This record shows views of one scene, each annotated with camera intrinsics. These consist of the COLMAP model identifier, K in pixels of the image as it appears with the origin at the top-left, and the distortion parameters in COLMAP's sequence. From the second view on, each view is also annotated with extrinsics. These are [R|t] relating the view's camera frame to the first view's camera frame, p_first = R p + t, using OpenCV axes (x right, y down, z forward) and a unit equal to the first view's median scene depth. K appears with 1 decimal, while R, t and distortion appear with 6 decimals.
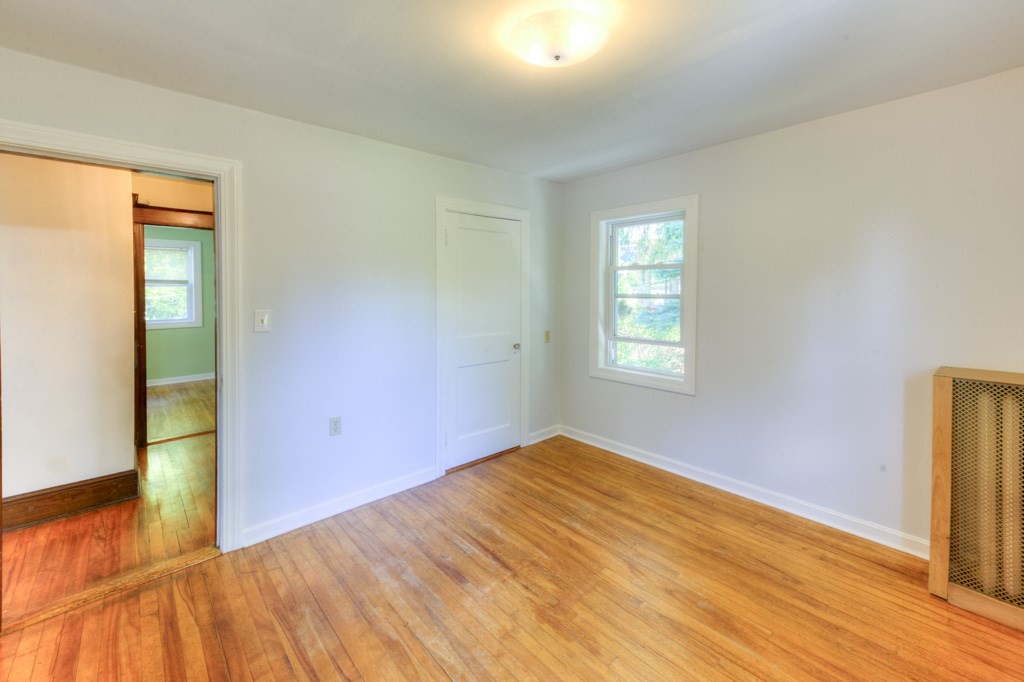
lens RADIAL K [[420.6, 0, 517.3], [0, 420.6, 339.9], [0, 0, 1]] dist [0.025881, 0.000070]
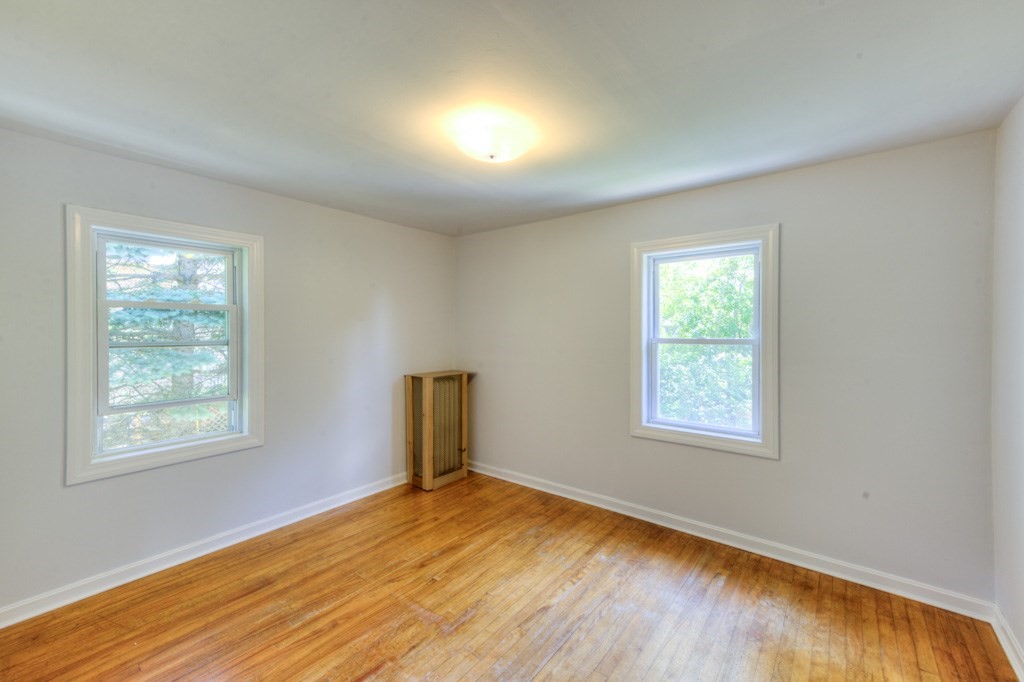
lens RADIAL K [[420.6, 0, 517.3], [0, 420.6, 339.9], [0, 0, 1]] dist [0.025881, 0.000070]
pose [[-0.185536, -0.012347, 0.982560, -0.776180], [0.118505, 0.992342, 0.034847, -0.081257], [-0.975465, 0.122904, -0.182652, 0.710370]]
